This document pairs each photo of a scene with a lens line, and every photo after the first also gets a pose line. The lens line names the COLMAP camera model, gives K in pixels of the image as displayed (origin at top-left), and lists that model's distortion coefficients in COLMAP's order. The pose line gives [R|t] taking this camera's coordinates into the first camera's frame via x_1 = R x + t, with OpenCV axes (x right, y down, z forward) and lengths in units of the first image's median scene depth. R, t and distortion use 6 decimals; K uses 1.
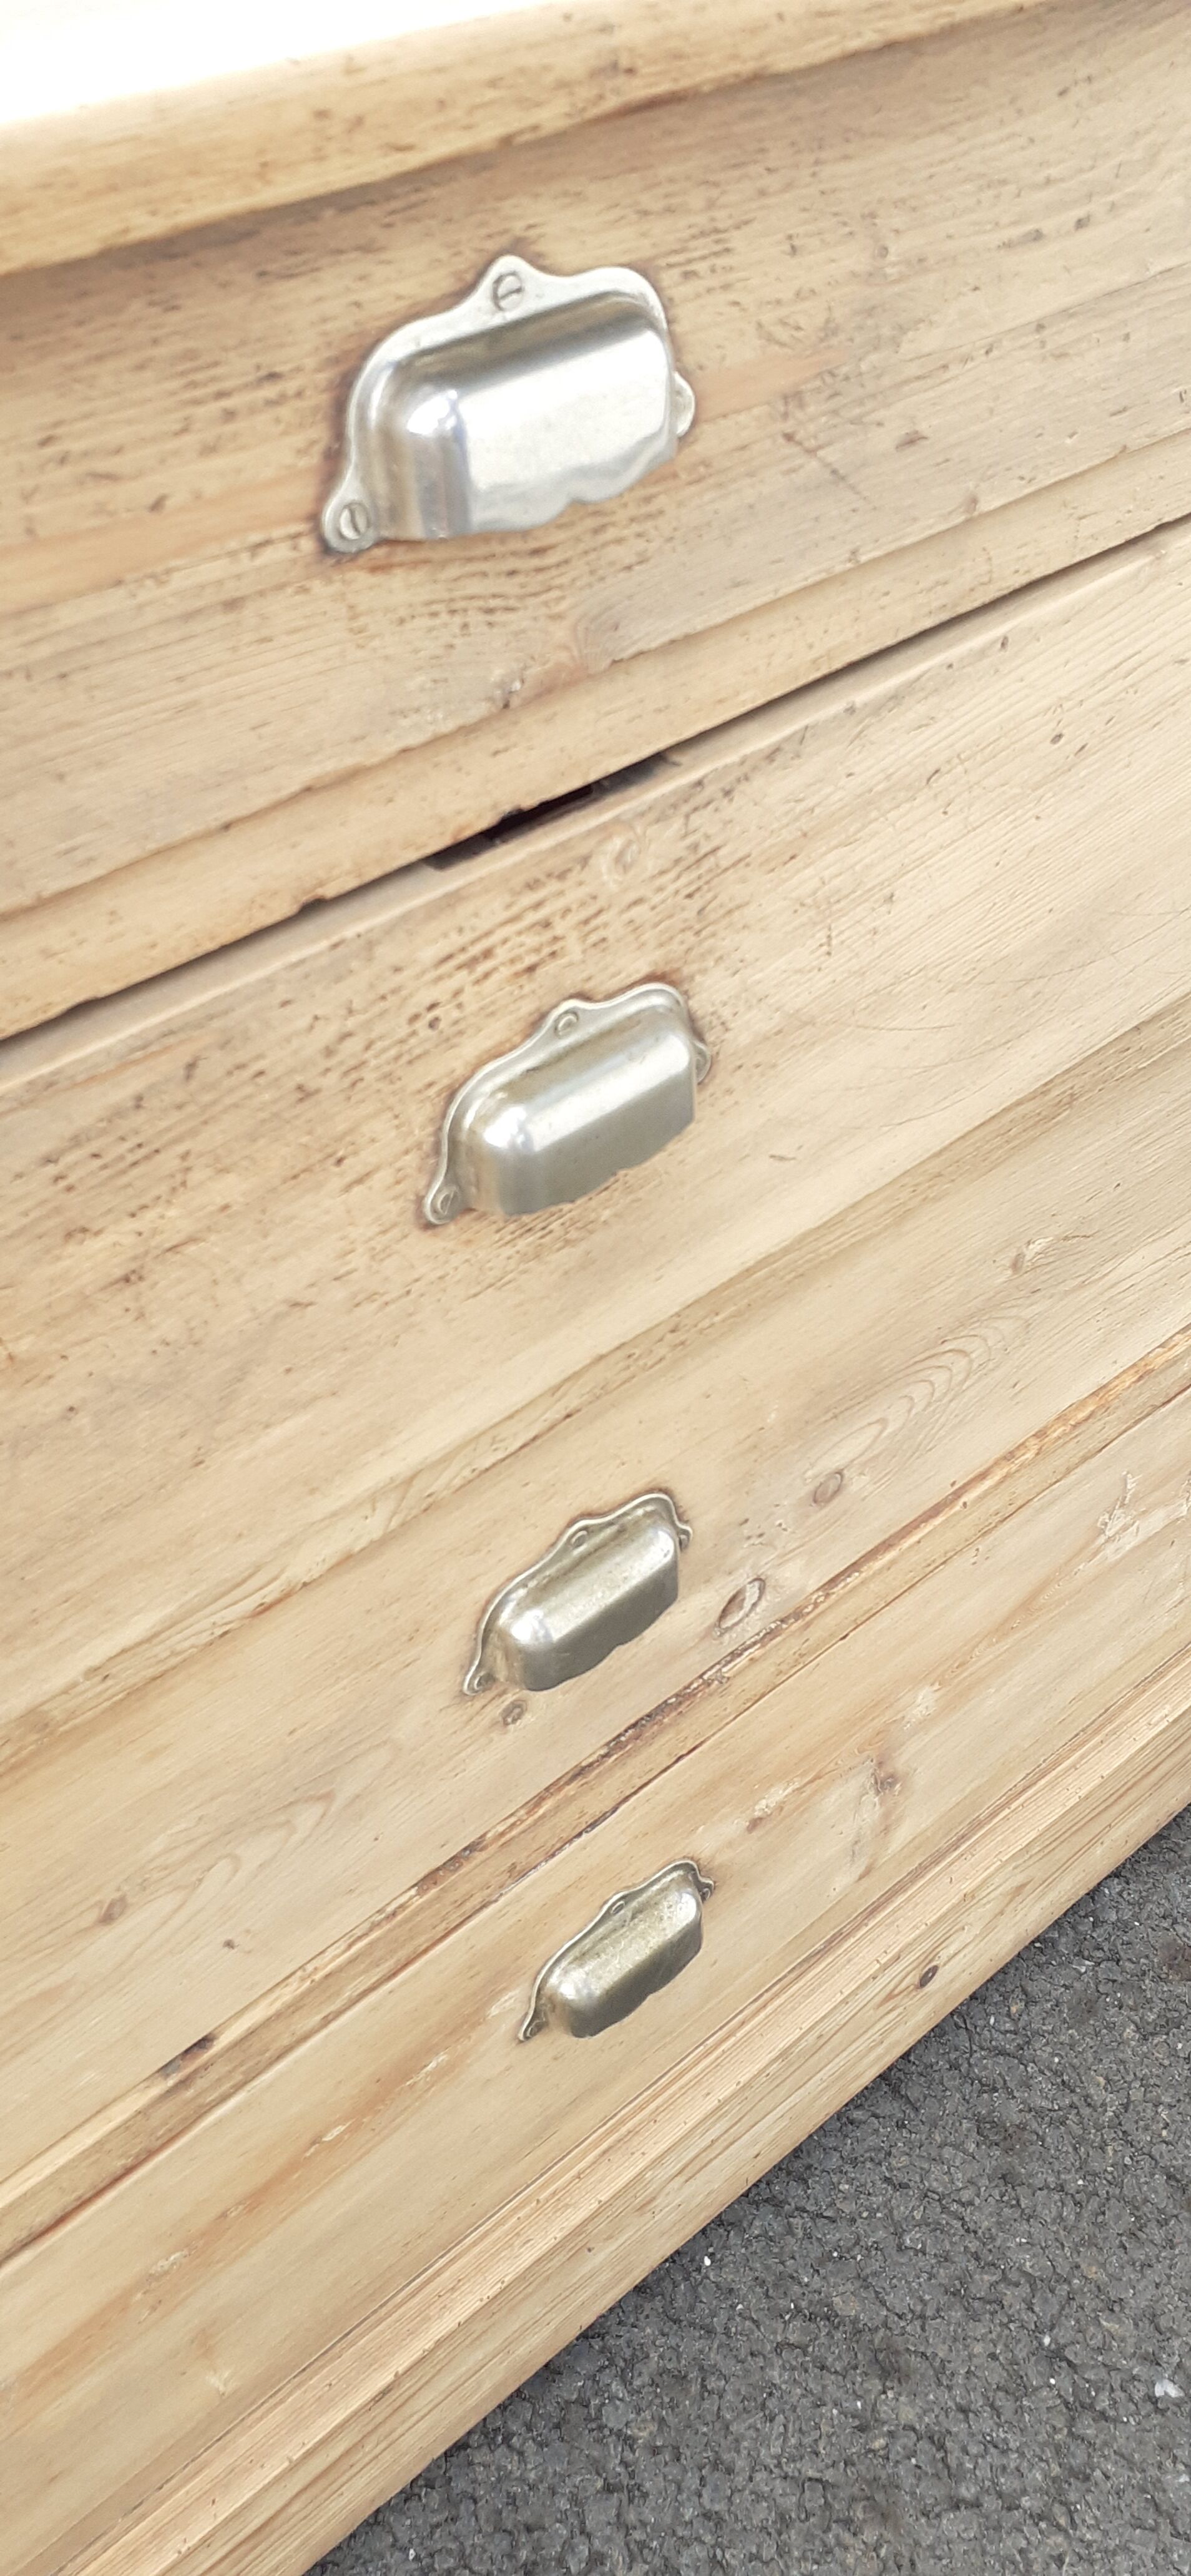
lens RADIAL K [[2198.1, 0, 631.5], [0, 2198.1, 1284.2], [0, 0, 1]] dist [0.100779, -0.323244]
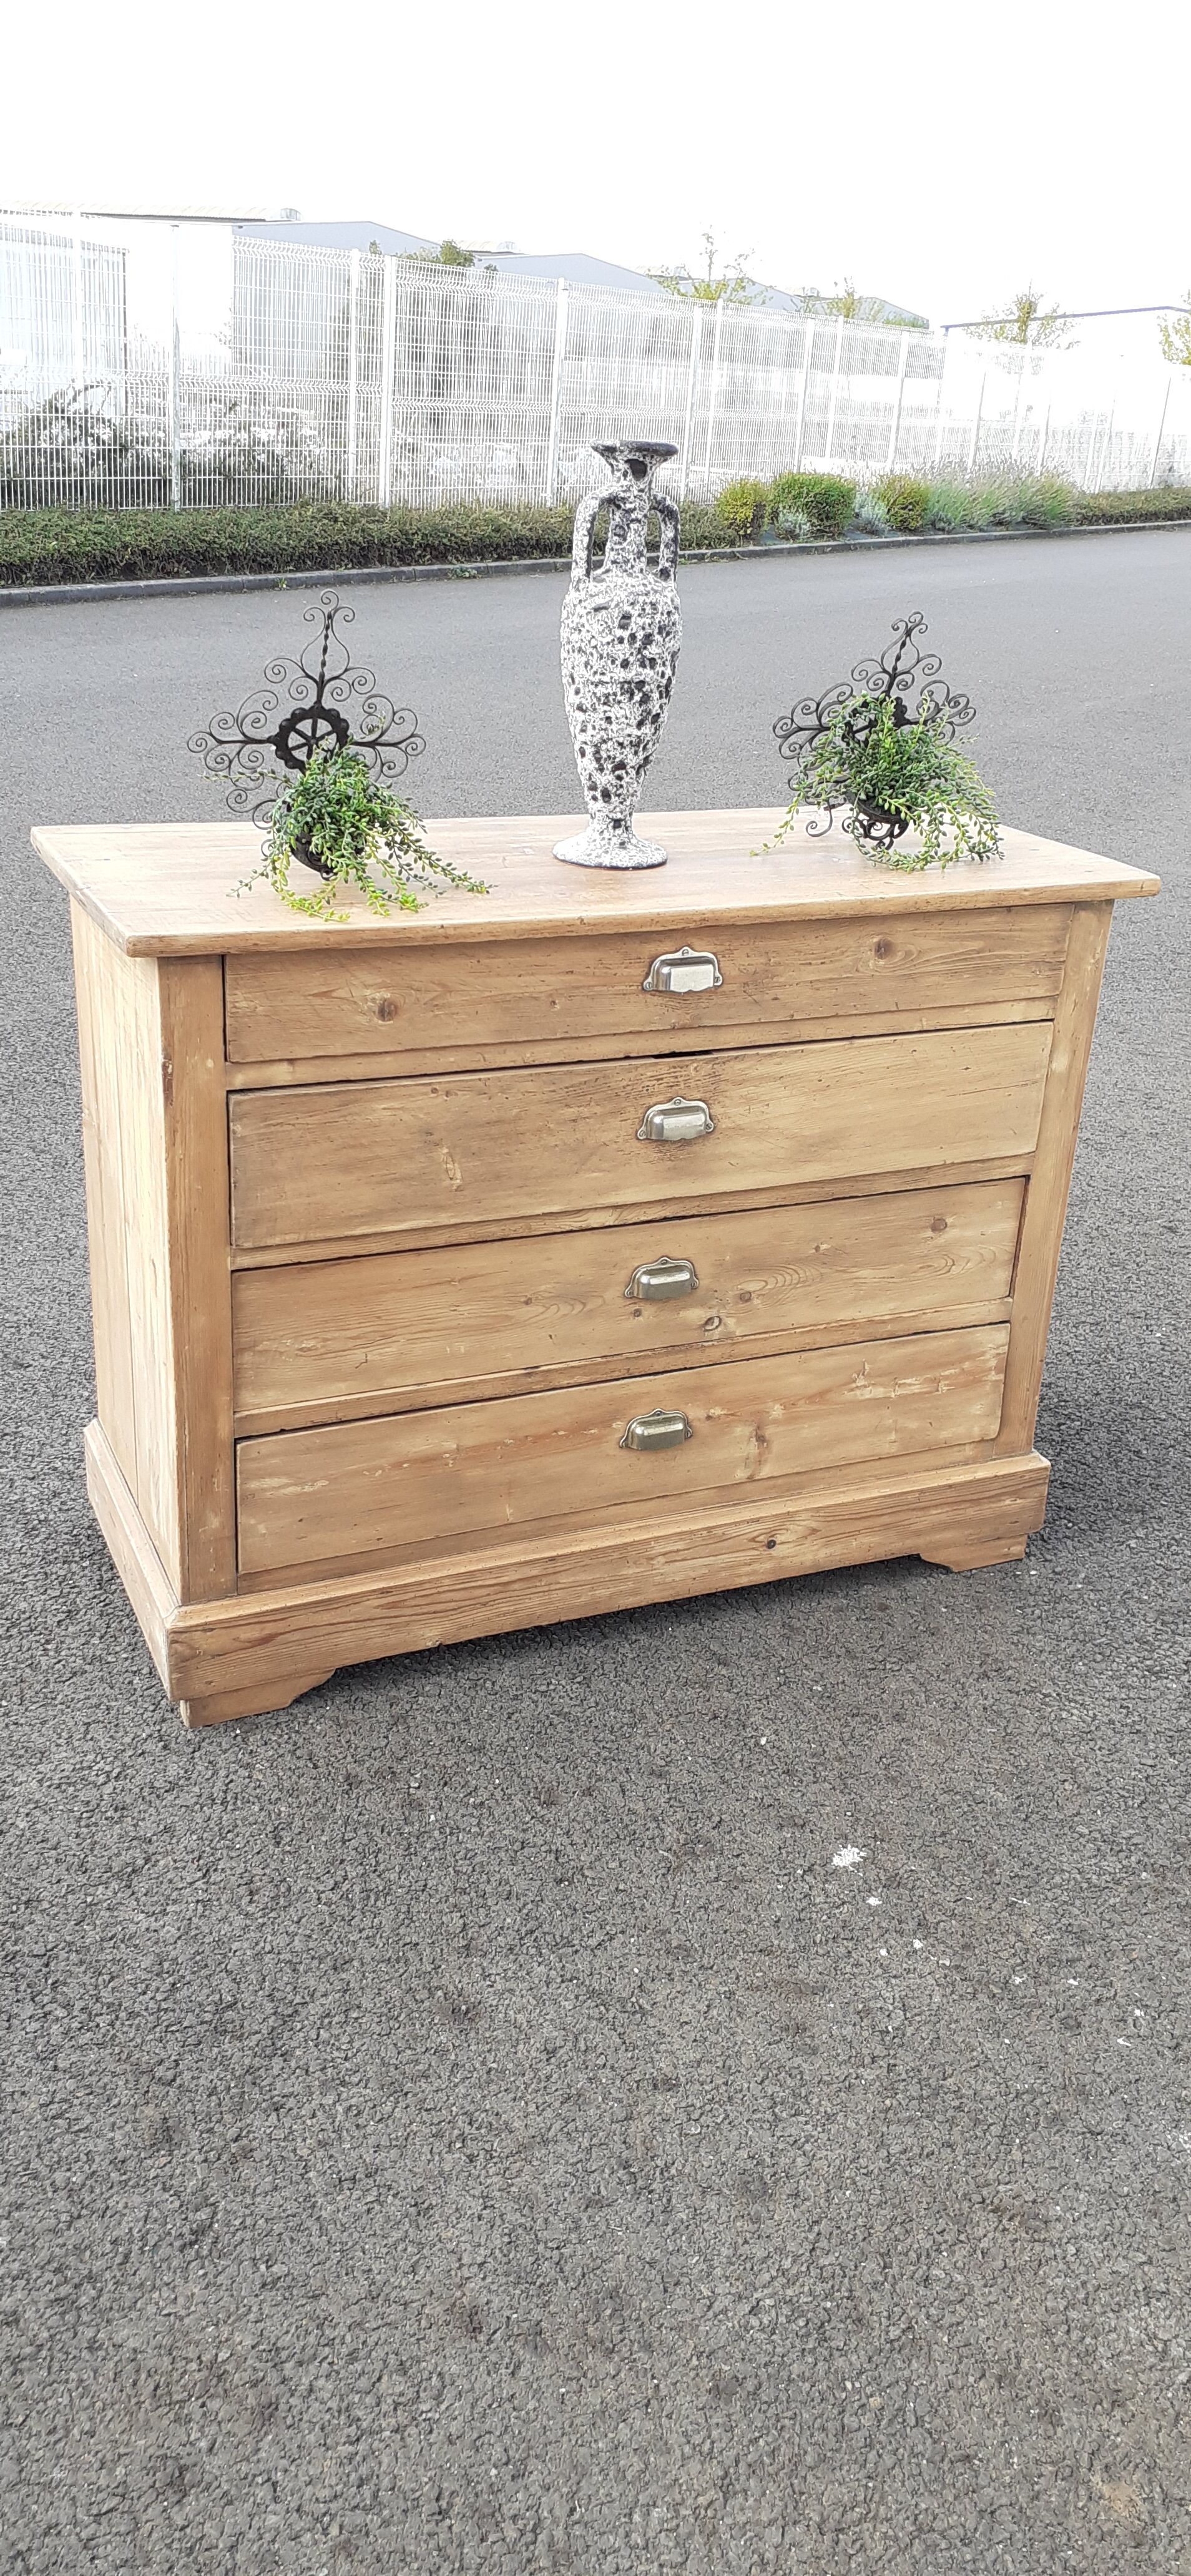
lens RADIAL K [[2074.4, 0, 605.9], [0, 2074.4, 1246.7], [0, 0, 1]] dist [0.133886, -0.337413]
pose [[0.954740, 0.181397, -0.235724, 0.842400], [-0.247637, 0.923762, -0.292129, 1.363673], [0.164762, 0.337281, 0.926874, -2.733933]]
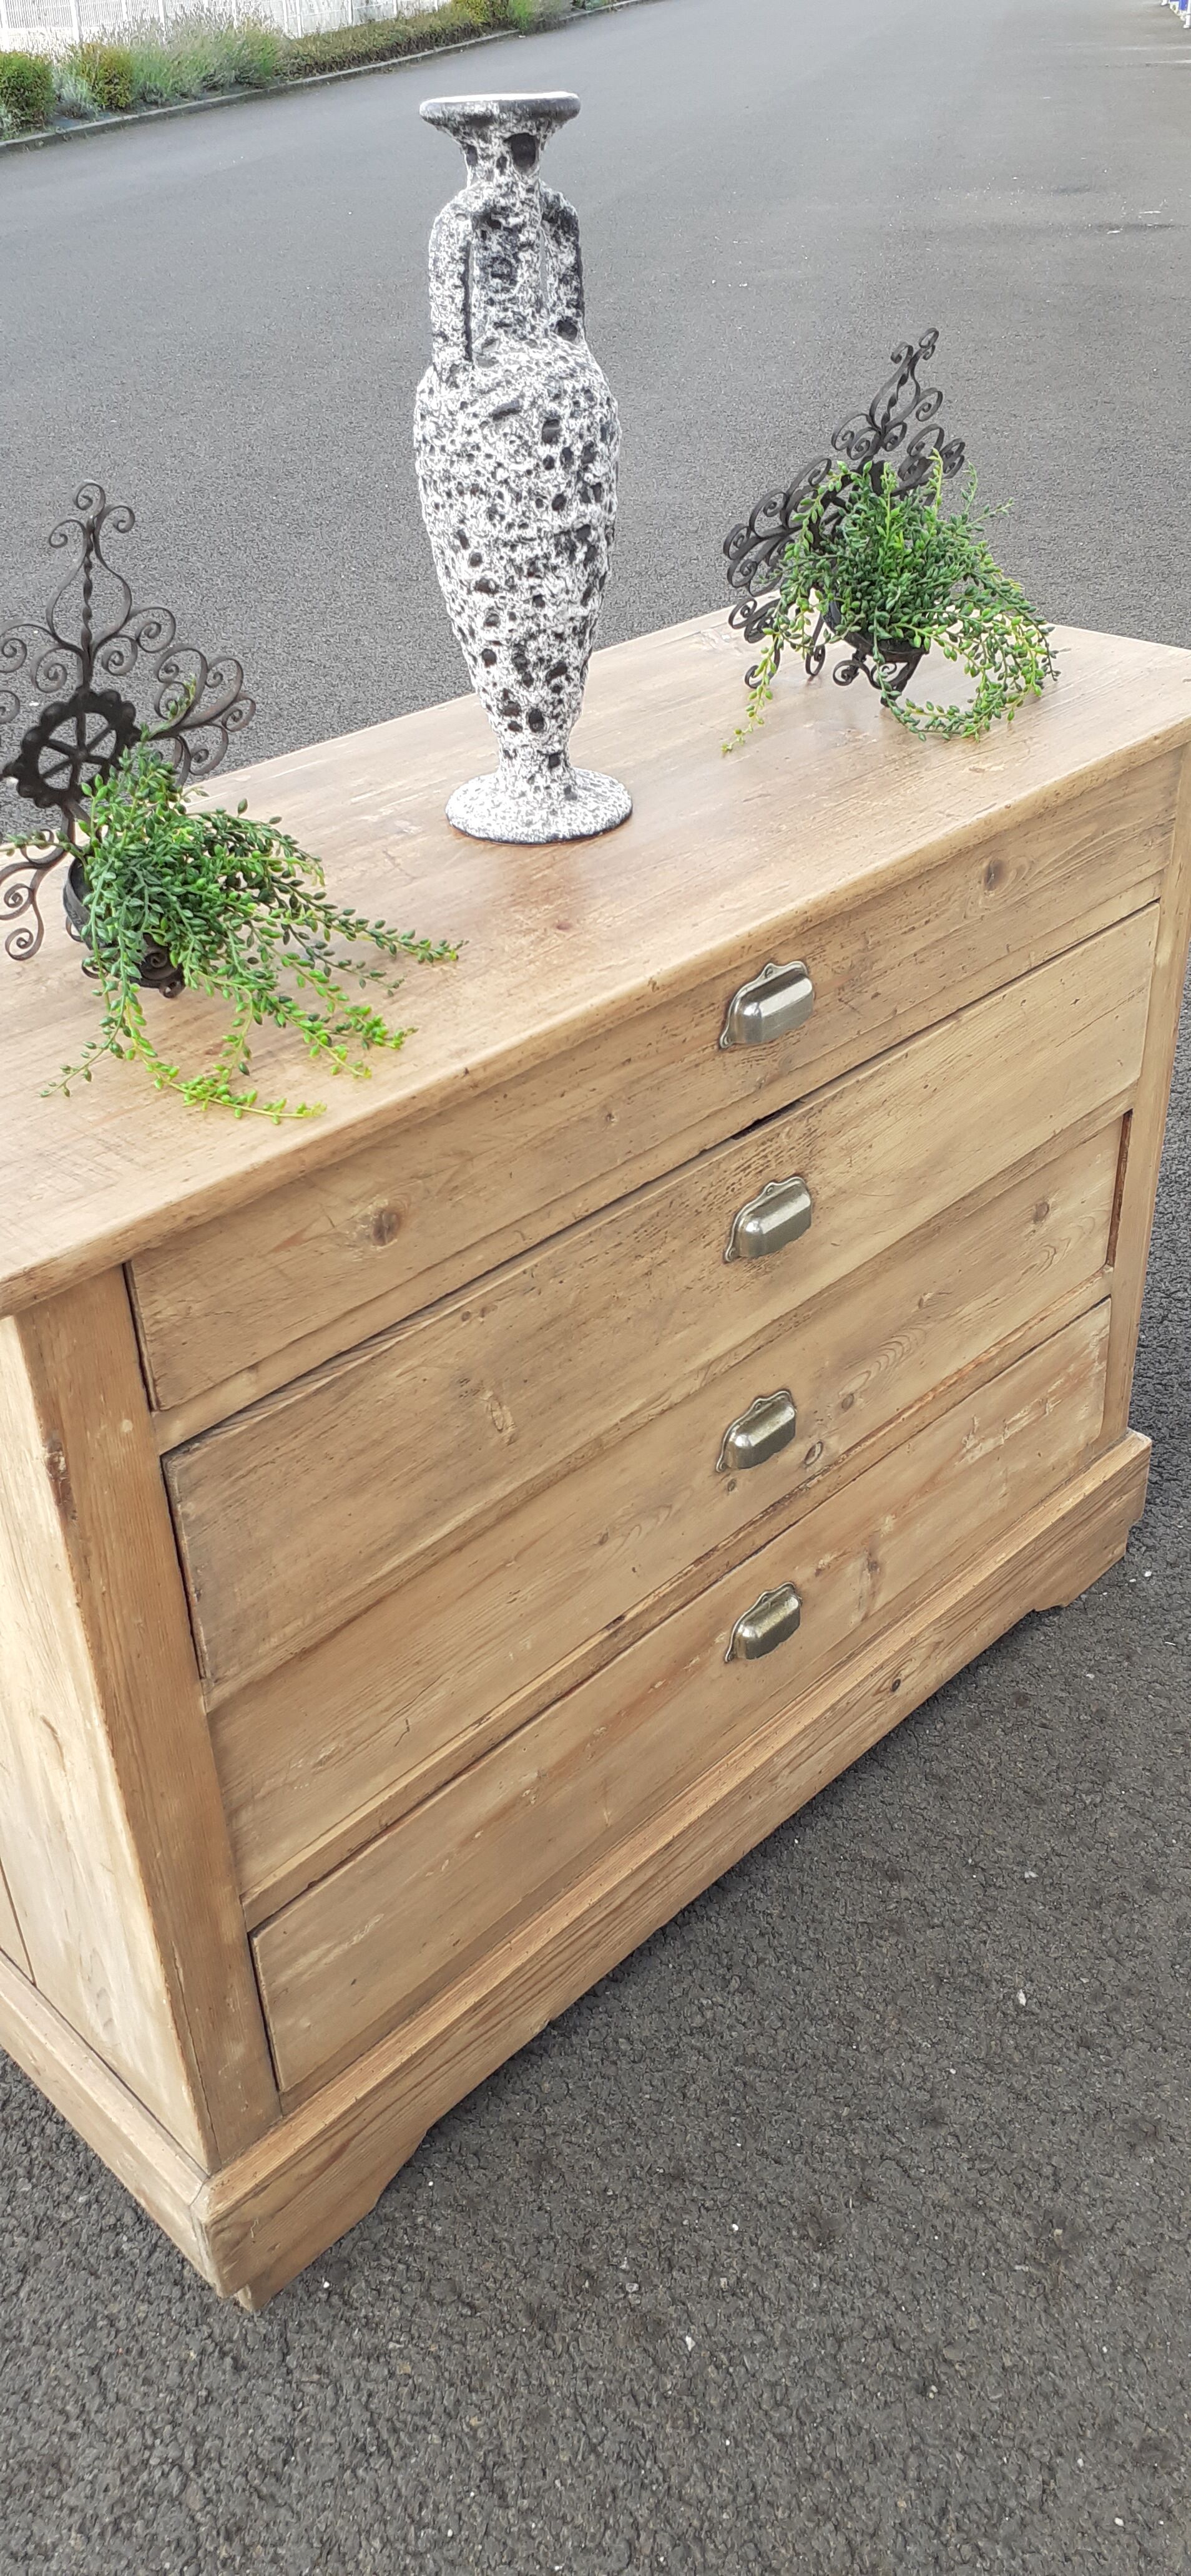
lens RADIAL K [[2065.4, 0, 600.5], [0, 2065.4, 1248.1], [0, 0, 1]] dist [0.046561, -0.054140]
pose [[0.997257, -0.046062, 0.057942, -0.388999], [0.054252, 0.987375, -0.148822, 0.327628], [-0.050355, 0.151557, 0.987165, -1.561097]]
